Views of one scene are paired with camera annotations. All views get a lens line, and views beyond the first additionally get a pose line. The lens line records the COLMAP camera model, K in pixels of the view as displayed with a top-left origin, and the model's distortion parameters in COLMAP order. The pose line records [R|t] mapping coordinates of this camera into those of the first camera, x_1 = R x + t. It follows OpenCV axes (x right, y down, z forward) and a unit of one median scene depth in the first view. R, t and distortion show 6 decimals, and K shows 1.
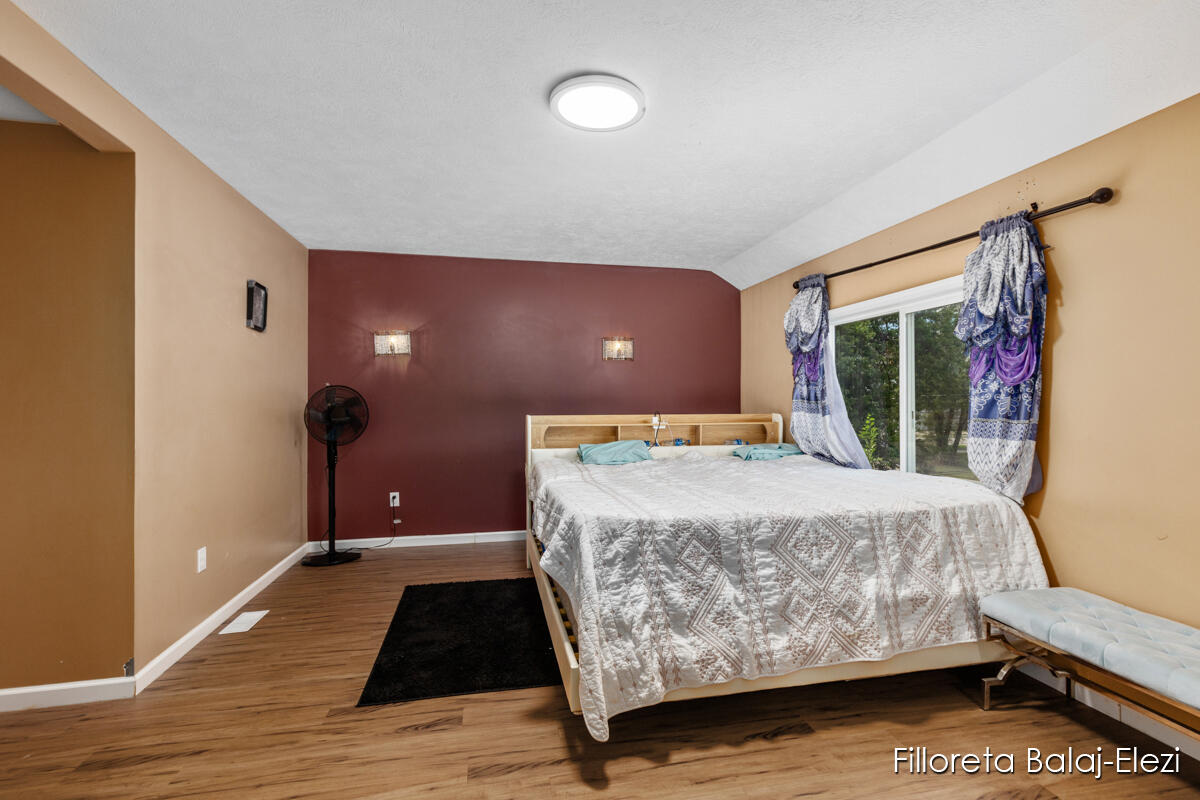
lens RADIAL K [[548.4, 0, 601.9], [0, 548.4, 396.4], [0, 0, 1]] dist [0.004807, 0.000198]
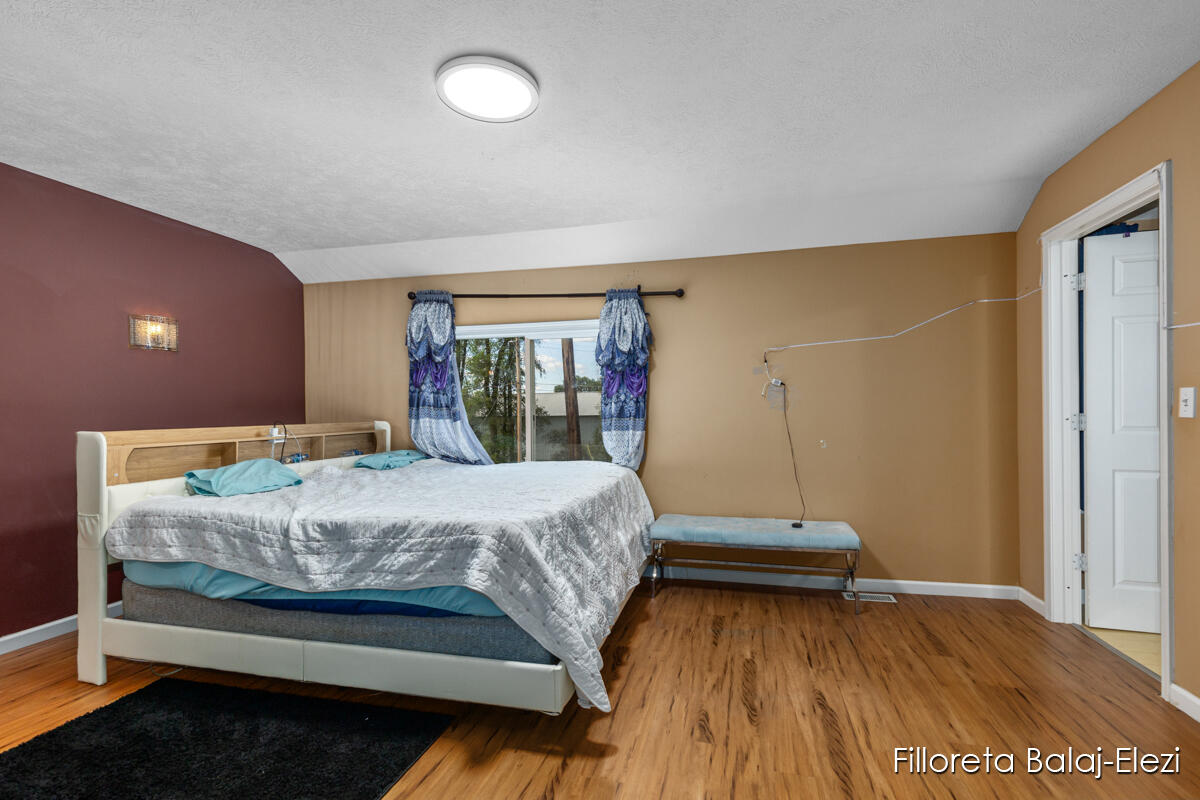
lens RADIAL K [[548.4, 0, 606.7], [0, 548.4, 408.1], [0, 0, 1]] dist [0.004807, 0.000198]
pose [[0.432818, 0.001000, 0.901481, -0.460803], [-0.002615, 0.999997, 0.000146, 0.007773], [-0.901478, -0.002421, 0.432819, 0.243853]]
